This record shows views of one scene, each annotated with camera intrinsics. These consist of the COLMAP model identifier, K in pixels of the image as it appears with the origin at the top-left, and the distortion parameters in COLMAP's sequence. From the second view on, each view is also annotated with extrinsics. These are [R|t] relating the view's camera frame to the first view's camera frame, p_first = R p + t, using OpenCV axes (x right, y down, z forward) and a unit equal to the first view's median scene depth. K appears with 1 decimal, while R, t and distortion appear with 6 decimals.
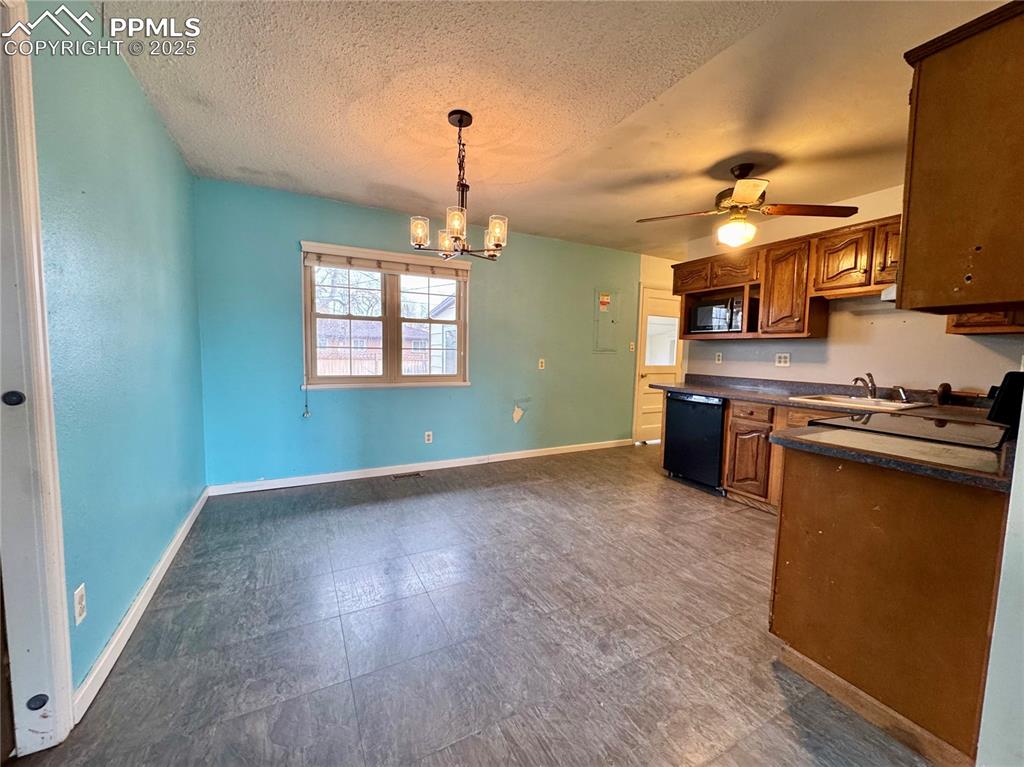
lens RADIAL K [[407.0, 0, 511.3], [0, 407.0, 384.2], [0, 0, 1]] dist [-0.005238, 0.000418]
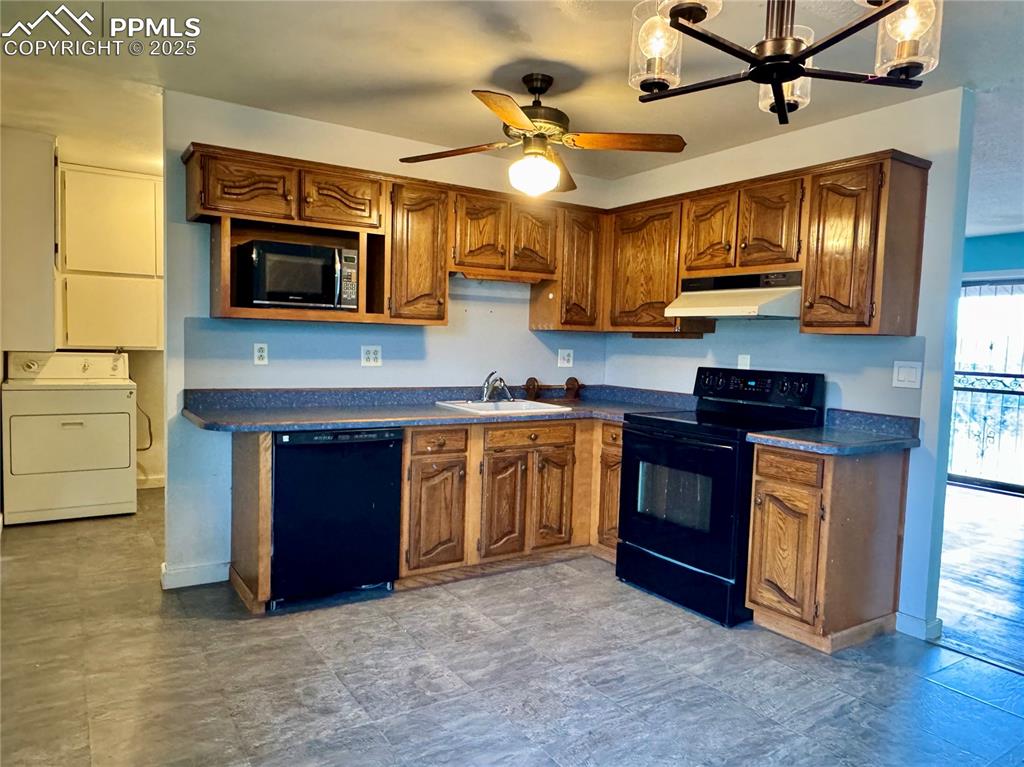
lens RADIAL K [[682.7, 0, 509.9], [0, 682.7, 390.0], [0, 0, 1]] dist [-0.007912, -0.000623]
pose [[-0.089085, -0.093084, 0.991665, -0.492496], [0.049545, 0.993977, 0.097752, -0.113845], [-0.994791, 0.057840, -0.083936, 0.980600]]
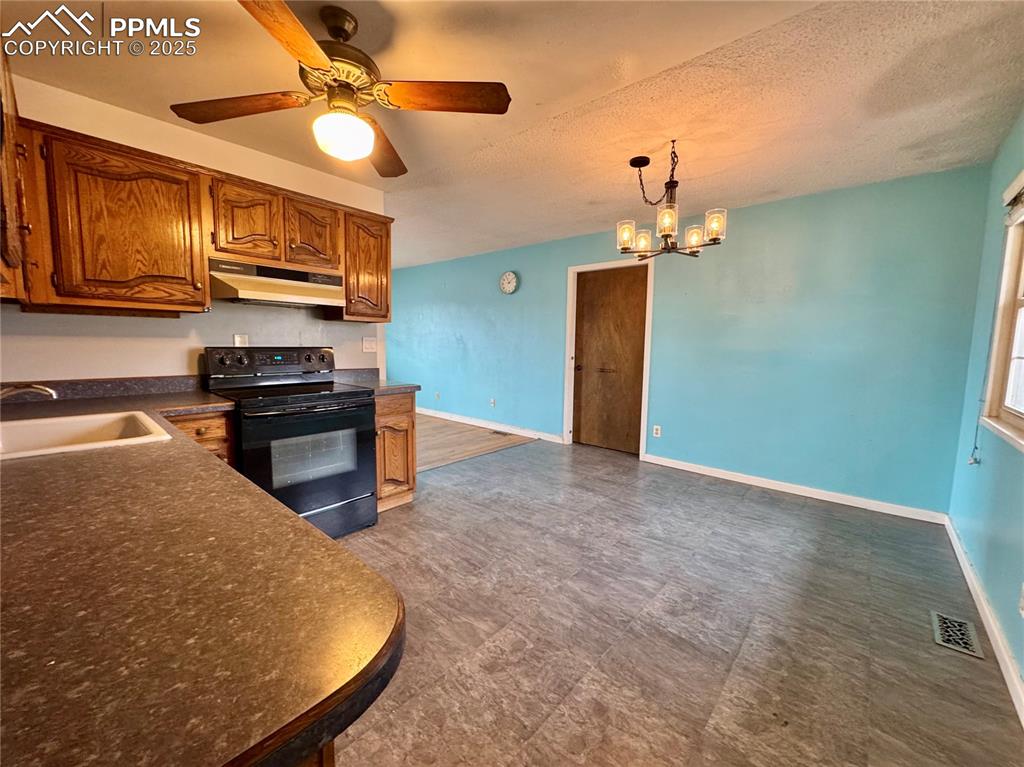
lens RADIAL K [[407.0, 0, 511.7], [0, 407.0, 383.5], [0, 0, 1]] dist [-0.005238, 0.000418]
pose [[-0.936701, -0.002308, -0.350123, 0.453235], [-0.066956, 0.982705, 0.172651, -0.118604], [0.343669, 0.185165, -0.920655, 1.434002]]
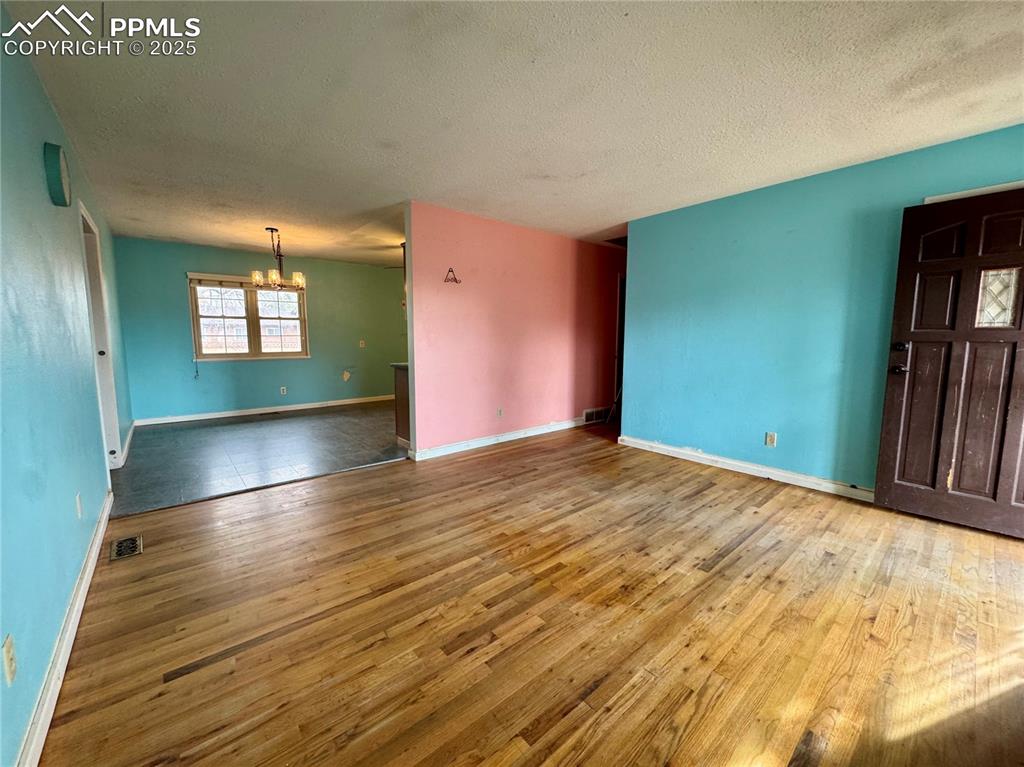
lens RADIAL K [[407.0, 0, 513.3], [0, 407.0, 383.0], [0, 0, 1]] dist [-0.005238, 0.000418]
pose [[0.973278, -0.049197, 0.224298, 0.373363], [0.043657, 0.998608, 0.029593, 0.106574], [-0.225442, -0.019009, 0.974071, -0.892561]]
